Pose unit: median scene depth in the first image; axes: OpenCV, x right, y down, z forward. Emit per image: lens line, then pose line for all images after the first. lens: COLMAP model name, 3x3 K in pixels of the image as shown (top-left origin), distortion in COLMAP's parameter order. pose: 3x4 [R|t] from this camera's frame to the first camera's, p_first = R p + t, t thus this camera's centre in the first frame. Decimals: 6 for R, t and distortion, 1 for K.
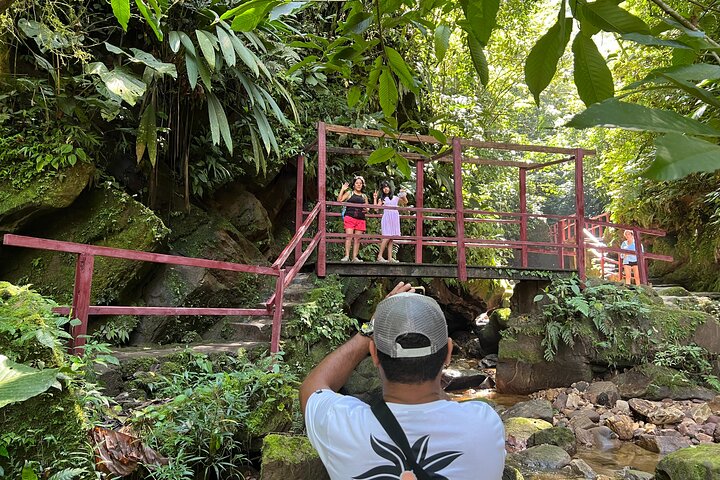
lens RADIAL K [[557.4, 0, 357.6], [0, 557.4, 237.5], [0, 0, 1]] dist [0.039390, -0.058525]
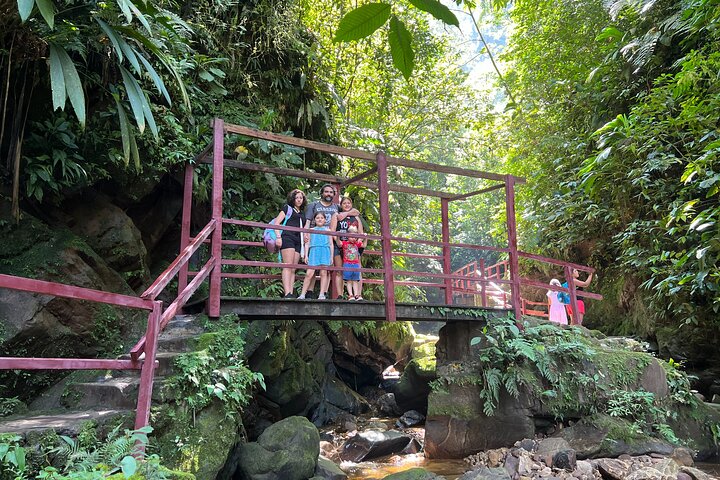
lens RADIAL K [[557.4, 0, 367.4], [0, 557.4, 238.6], [0, 0, 1]] dist [0.039390, -0.058525]
pose [[0.977925, 0.016635, 0.208294, -0.020956], [0.003815, 0.995239, -0.097393, 0.037735], [-0.208923, 0.096037, 0.973205, 0.203865]]
